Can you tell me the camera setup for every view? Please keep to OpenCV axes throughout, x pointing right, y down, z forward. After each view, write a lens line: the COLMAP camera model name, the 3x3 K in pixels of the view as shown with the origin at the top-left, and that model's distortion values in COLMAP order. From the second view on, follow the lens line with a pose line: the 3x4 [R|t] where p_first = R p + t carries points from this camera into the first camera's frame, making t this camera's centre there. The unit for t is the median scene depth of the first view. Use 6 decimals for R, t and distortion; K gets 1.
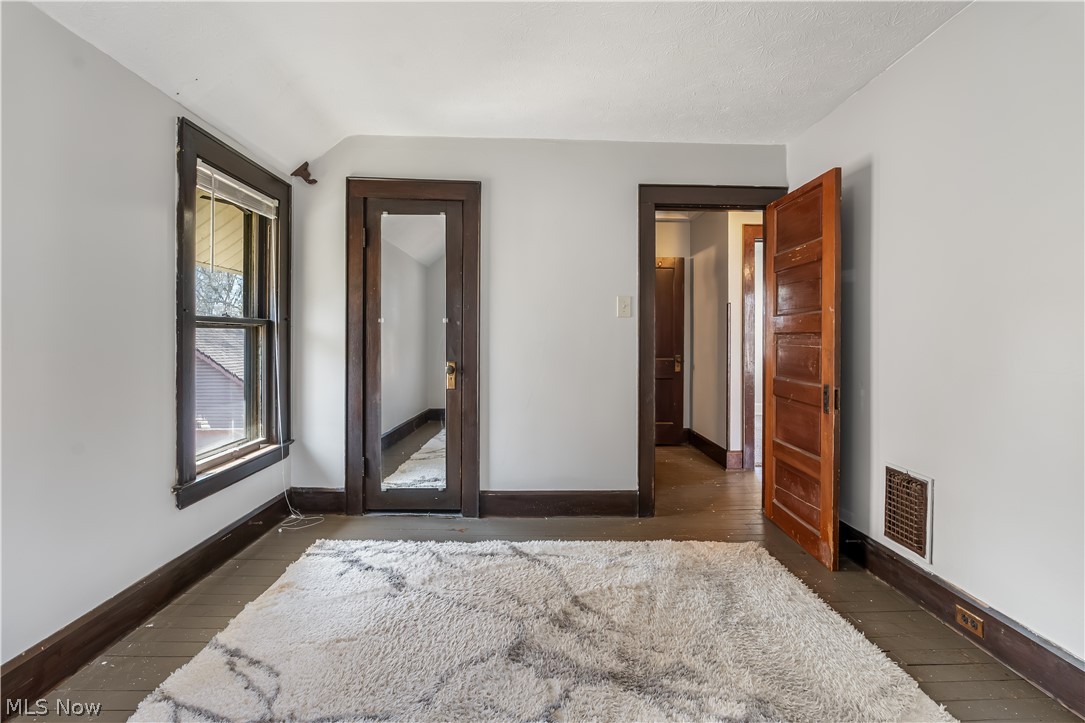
lens RADIAL K [[494.1, 0, 538.8], [0, 494.1, 336.9], [0, 0, 1]] dist [-0.000290, -0.000074]
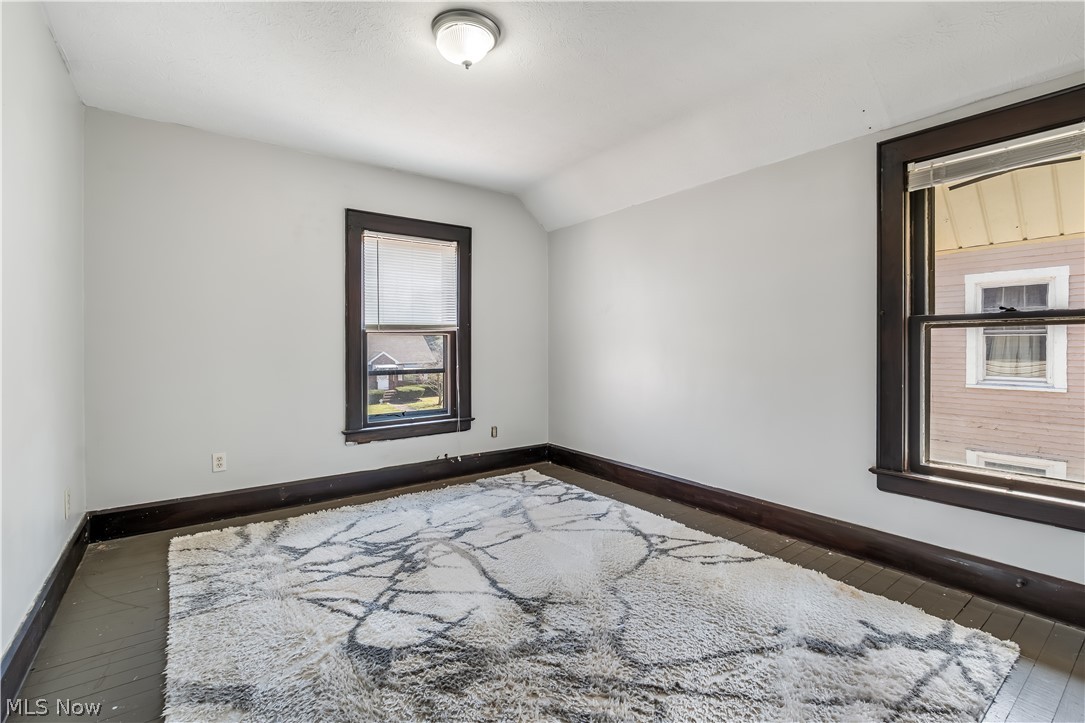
lens RADIAL K [[494.1, 0, 538.8], [0, 494.1, 336.9], [0, 0, 1]] dist [-0.000290, -0.000074]
pose [[-0.812946, -0.014879, -0.582149, 0.550075], [-0.003699, 0.999785, -0.020387, 0.025240], [0.582327, -0.014420, -0.812827, 1.425759]]
